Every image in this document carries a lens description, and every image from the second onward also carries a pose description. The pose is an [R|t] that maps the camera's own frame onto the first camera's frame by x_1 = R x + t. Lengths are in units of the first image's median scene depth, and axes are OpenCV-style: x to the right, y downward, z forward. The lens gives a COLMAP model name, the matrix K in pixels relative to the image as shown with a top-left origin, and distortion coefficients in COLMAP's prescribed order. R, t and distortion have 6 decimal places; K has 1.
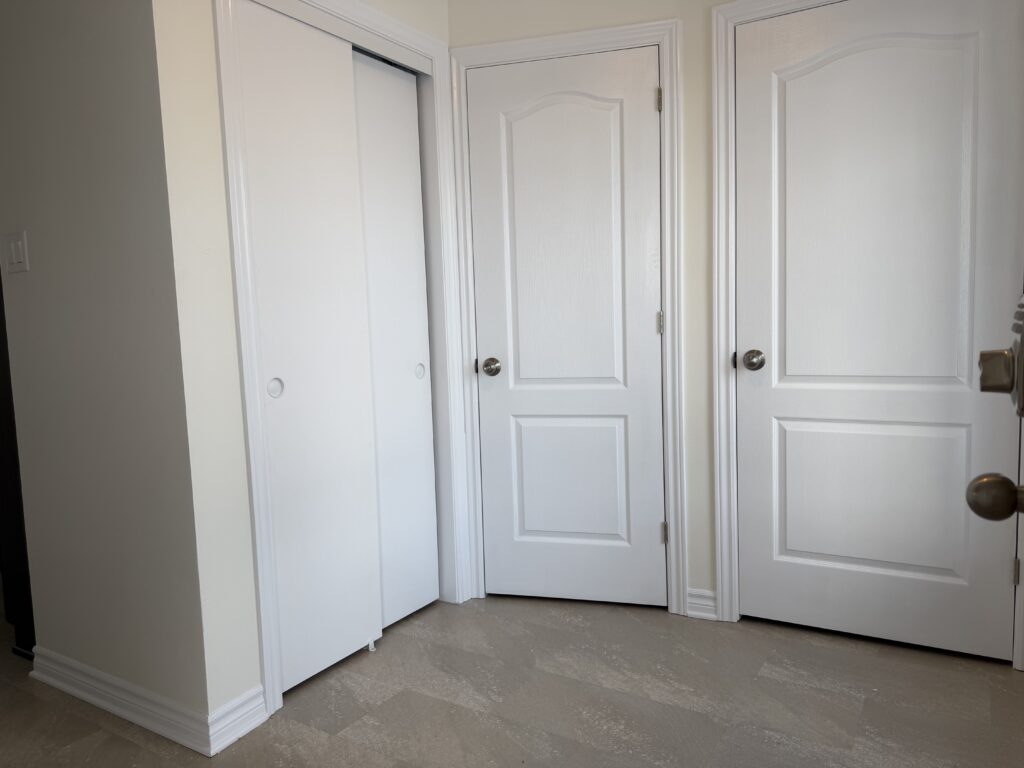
lens RADIAL K [[717.4, 0, 510.5], [0, 717.4, 386.9], [0, 0, 1]] dist [0.058612, -0.070375]
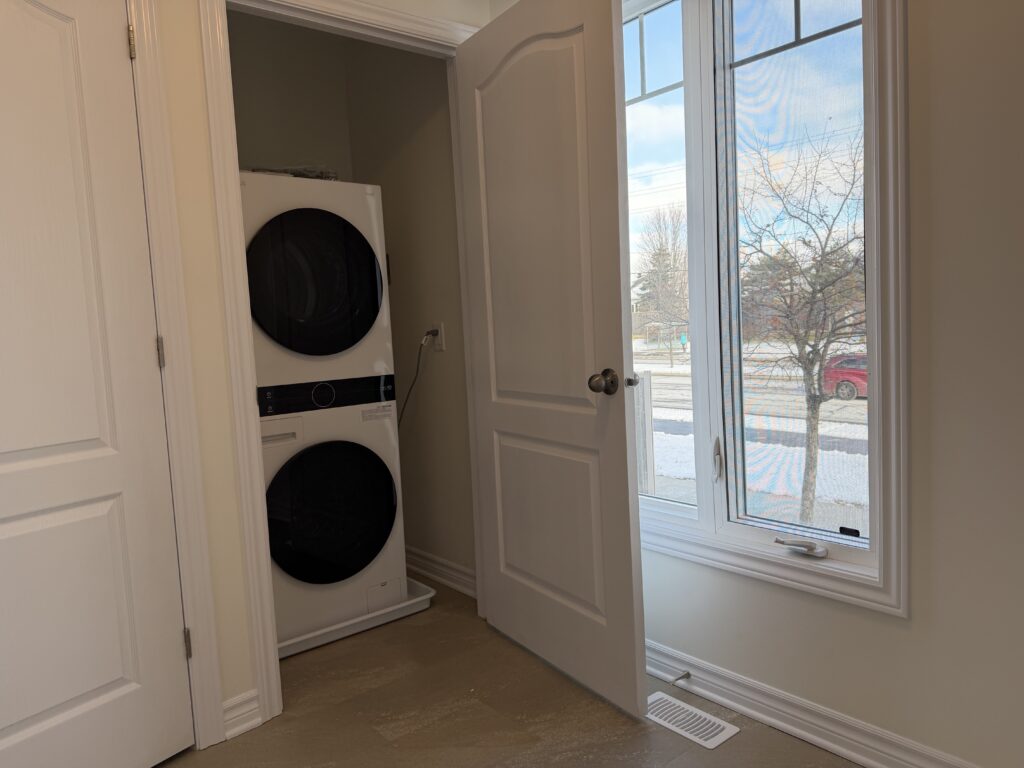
lens RADIAL K [[717.4, 0, 509.7], [0, 717.4, 378.8], [0, 0, 1]] dist [0.058612, -0.070375]
pose [[0.326661, -0.053251, 0.943640, -0.371920], [0.124860, 0.992092, 0.012763, -0.029429], [-0.936858, 0.113654, 0.330727, 0.460175]]
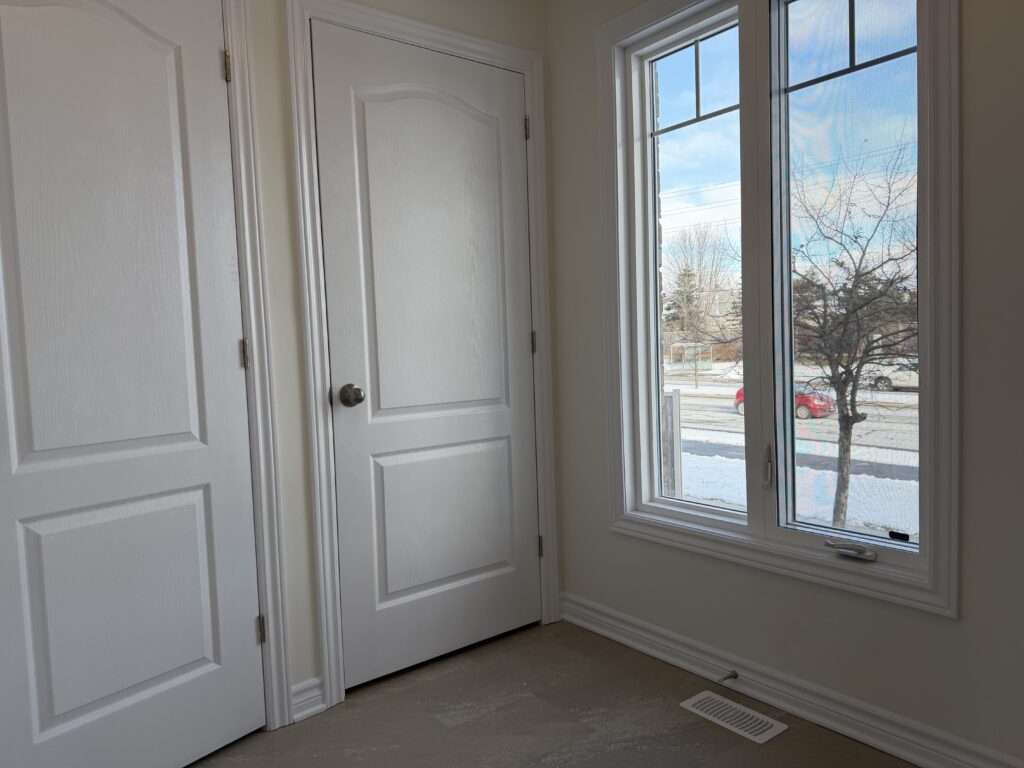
lens RADIAL K [[717.4, 0, 509.4], [0, 717.4, 387.0], [0, 0, 1]] dist [0.058612, -0.070375]
pose [[0.356571, -0.033810, 0.933656, -0.425849], [0.107453, 0.994197, -0.005035, -0.020844], [-0.928068, 0.102120, 0.358135, 0.487783]]
